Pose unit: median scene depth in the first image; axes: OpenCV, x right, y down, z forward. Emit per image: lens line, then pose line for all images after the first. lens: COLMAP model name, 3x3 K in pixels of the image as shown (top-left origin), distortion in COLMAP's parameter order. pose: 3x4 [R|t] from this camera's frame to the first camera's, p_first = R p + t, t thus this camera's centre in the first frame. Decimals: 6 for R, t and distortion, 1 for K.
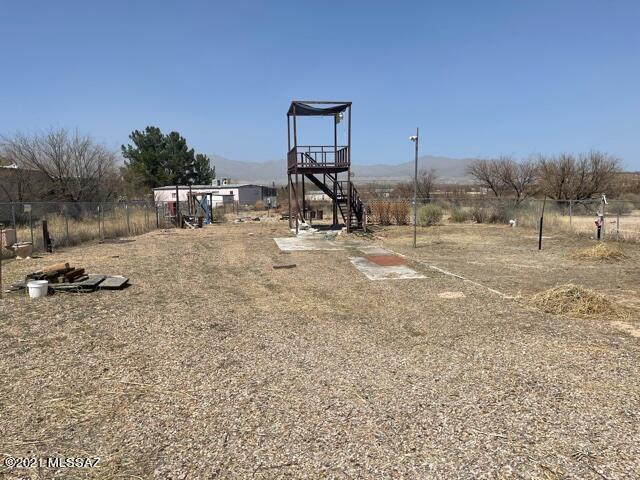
lens RADIAL K [[477.4, 0, 318.1], [0, 477.4, 241.2], [0, 0, 1]] dist [0.068819, -0.093405]
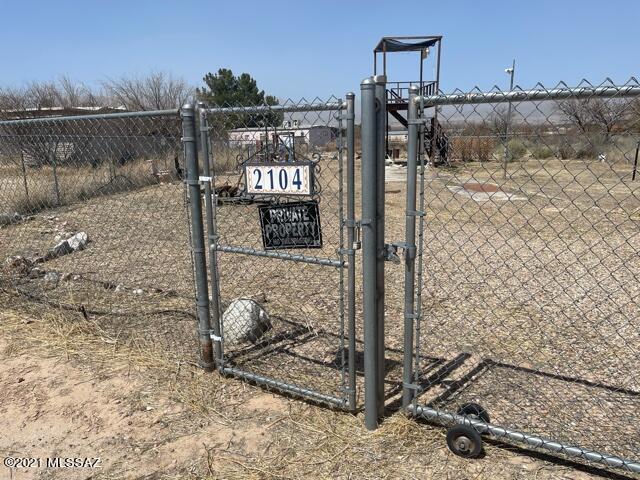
lens RADIAL K [[477.9, 0, 320.0], [0, 477.9, 240.0], [0, 0, 1]] dist [0.044727, -0.000293]
pose [[0.992581, 0.018120, -0.120229, -0.051573], [-0.004381, 0.993521, 0.113567, 0.020466], [0.121508, -0.112198, 0.986229, -0.075735]]
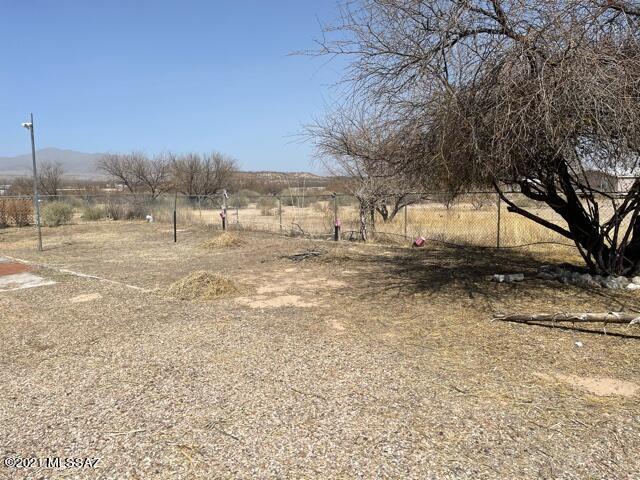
lens RADIAL K [[477.4, 0, 318.1], [0, 477.4, 241.2], [0, 0, 1]] dist [0.068819, -0.093405]
pose [[0.752955, -0.076527, 0.653607, 0.005728], [0.072015, 0.996832, 0.033752, 0.001653], [-0.654120, 0.021656, 0.756081, 0.001238]]
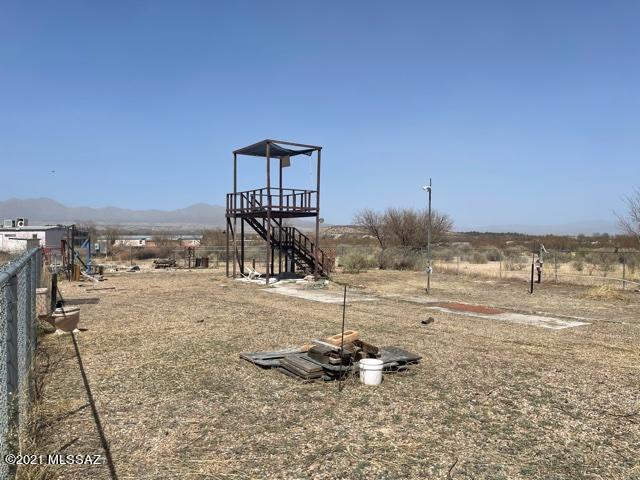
lens RADIAL K [[477.4, 0, 318.1], [0, 477.4, 241.2], [0, 0, 1]] dist [0.068819, -0.093405]
pose [[0.895380, 0.015138, 0.445045, -0.344028], [0.028681, 0.995386, -0.091561, -0.009418], [-0.444378, 0.094746, 0.890815, 0.142964]]
